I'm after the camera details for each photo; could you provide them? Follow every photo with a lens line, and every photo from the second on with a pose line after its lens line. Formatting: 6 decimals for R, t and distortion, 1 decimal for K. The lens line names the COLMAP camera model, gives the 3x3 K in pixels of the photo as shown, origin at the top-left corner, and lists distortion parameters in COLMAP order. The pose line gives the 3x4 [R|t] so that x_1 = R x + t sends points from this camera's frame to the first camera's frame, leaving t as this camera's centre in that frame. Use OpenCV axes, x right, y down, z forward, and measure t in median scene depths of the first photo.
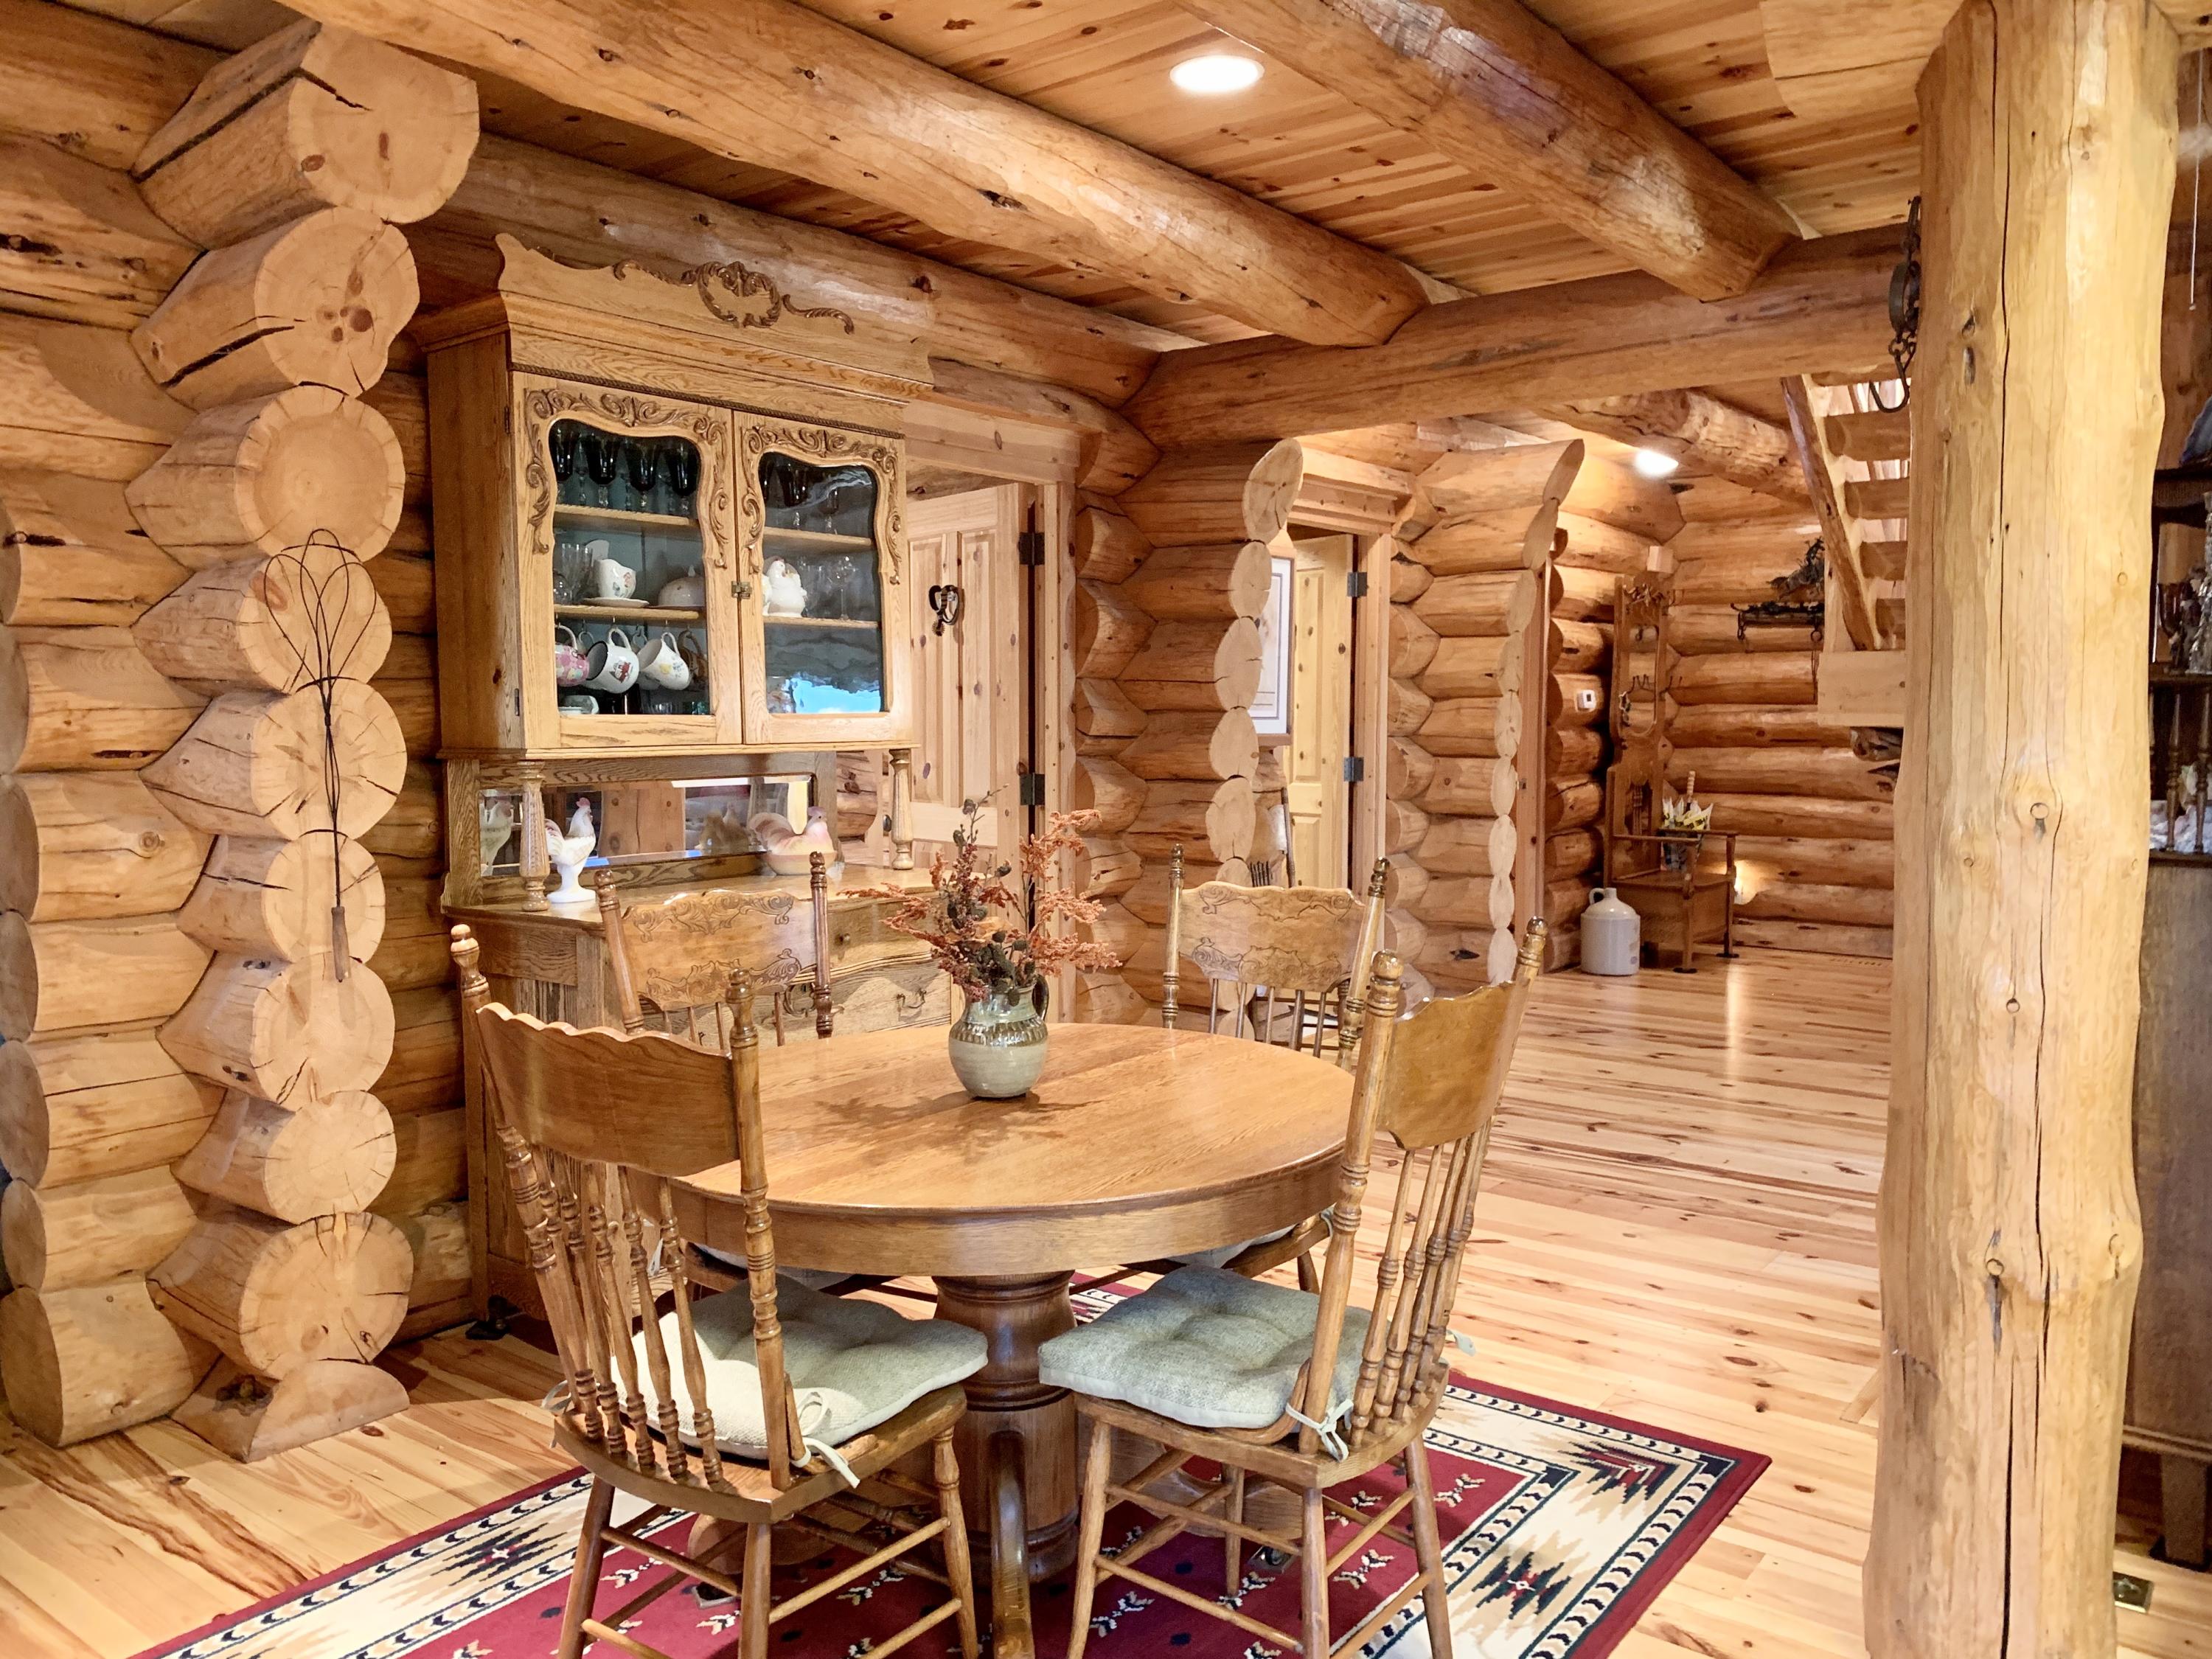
lens RADIAL K [[1681.8, 0, 1106.4], [0, 1681.8, 832.6], [0, 0, 1]] dist [0.029856, -0.021632]
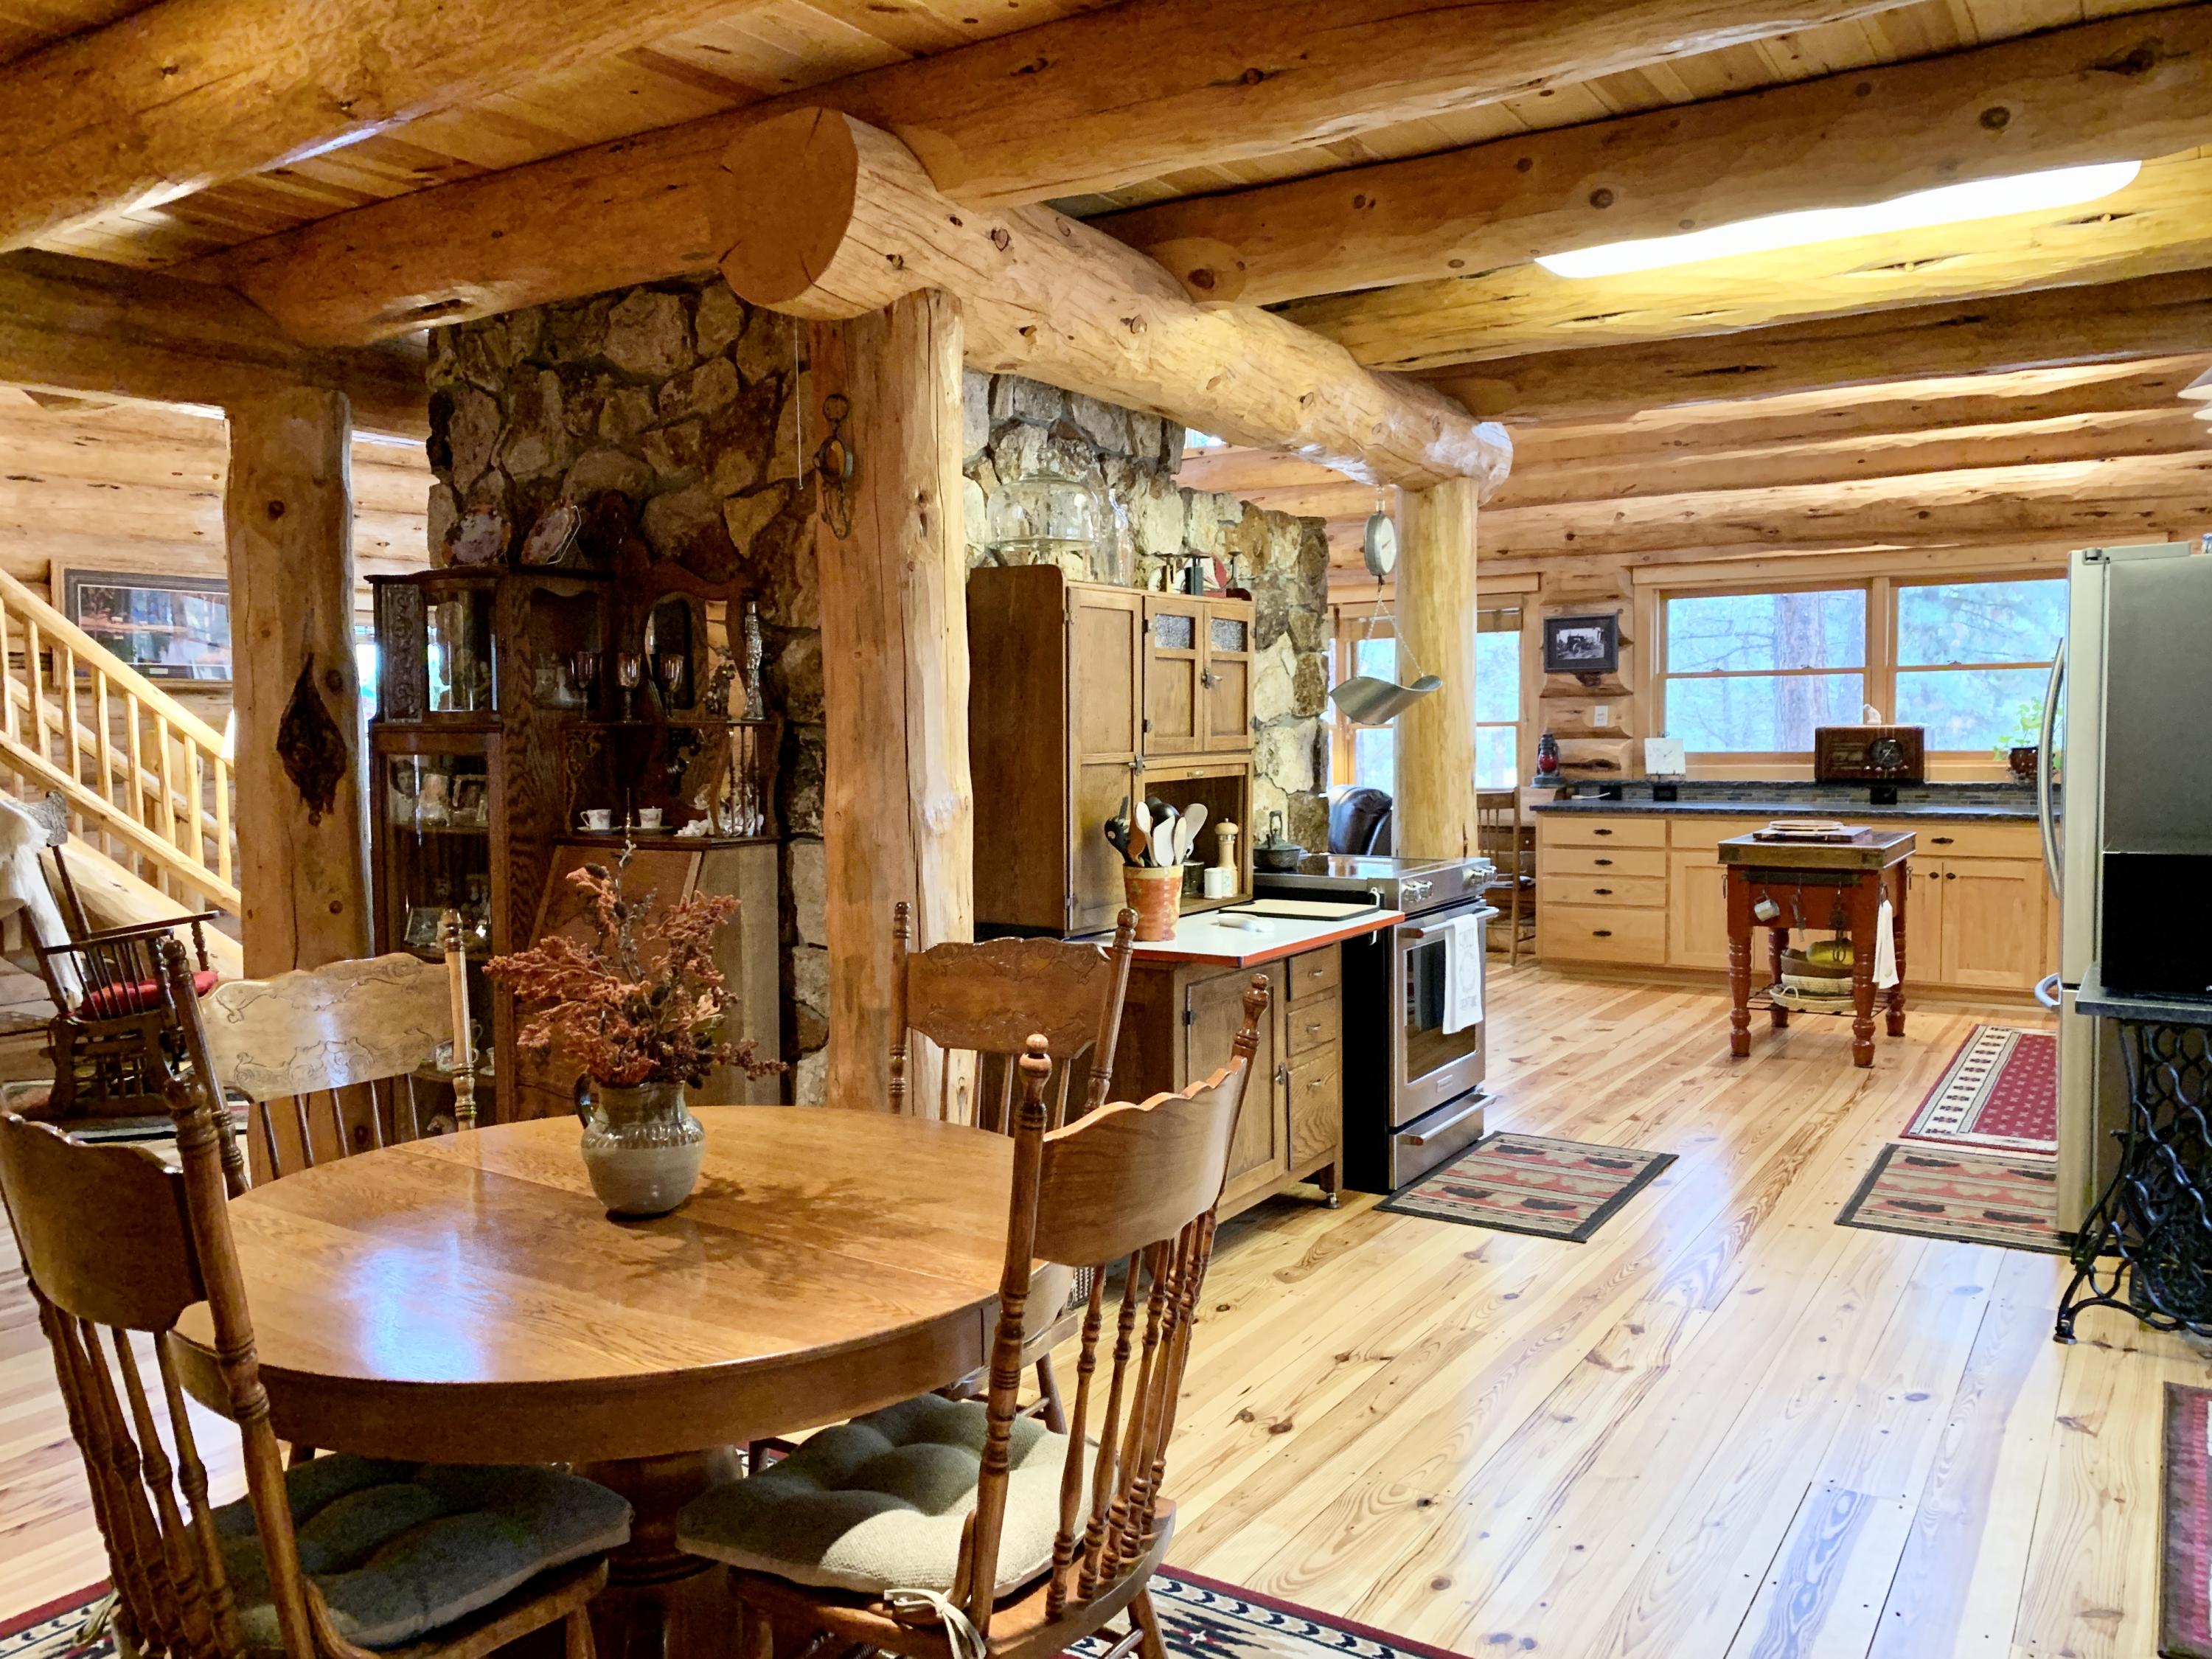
lens RADIAL K [[1681.8, 0, 1110.0], [0, 1681.8, 831.3], [0, 0, 1]] dist [0.029856, -0.021632]
pose [[-0.096642, -0.066120, 0.993121, -1.038857], [0.090151, 0.993108, 0.074892, -0.087237], [-0.991228, 0.096769, -0.090016, 0.930574]]
